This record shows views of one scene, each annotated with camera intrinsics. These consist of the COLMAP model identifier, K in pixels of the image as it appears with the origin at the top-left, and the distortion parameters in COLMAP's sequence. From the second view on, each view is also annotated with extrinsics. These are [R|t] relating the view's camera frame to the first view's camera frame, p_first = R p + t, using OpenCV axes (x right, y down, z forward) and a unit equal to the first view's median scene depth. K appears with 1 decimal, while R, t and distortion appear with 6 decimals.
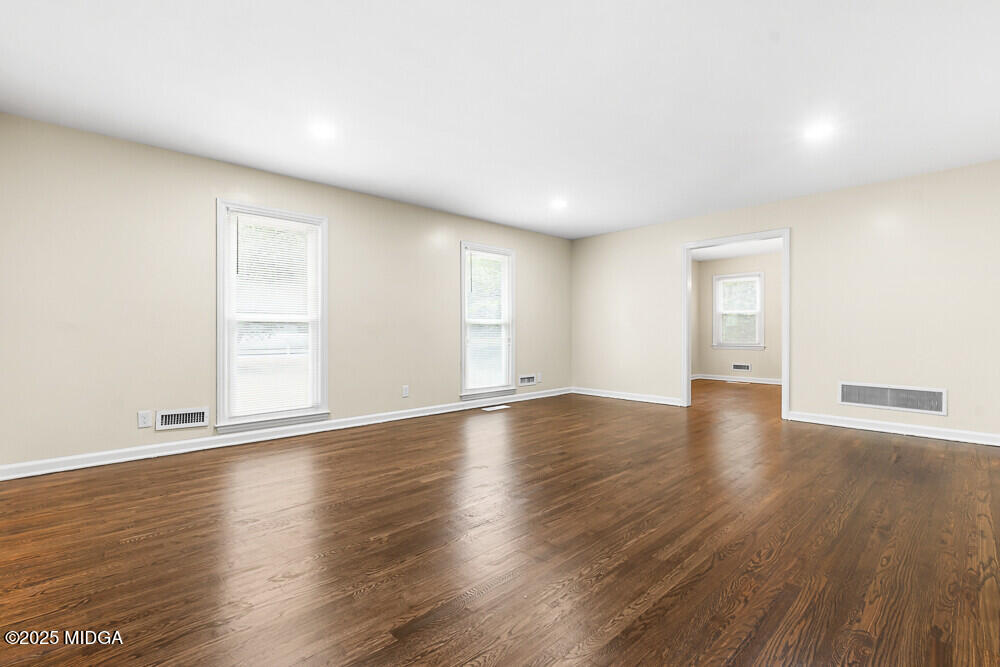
lens RADIAL K [[436.4, 0, 504.5], [0, 436.4, 336.9], [0, 0, 1]] dist [-0.001250, -0.000198]
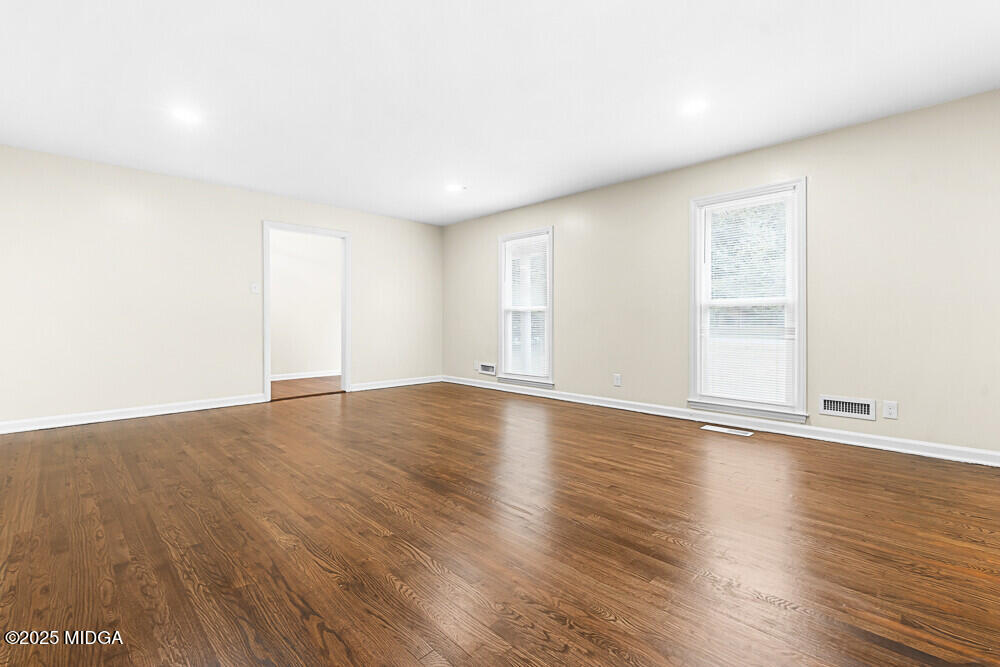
lens RADIAL K [[436.4, 0, 500.8], [0, 436.4, 323.9], [0, 0, 1]] dist [-0.001250, -0.000198]
pose [[0.042876, 0.009671, -0.999034, 1.019862], [-0.008582, 0.999920, 0.009311, -0.007650], [0.999044, 0.008174, 0.042955, 0.997312]]
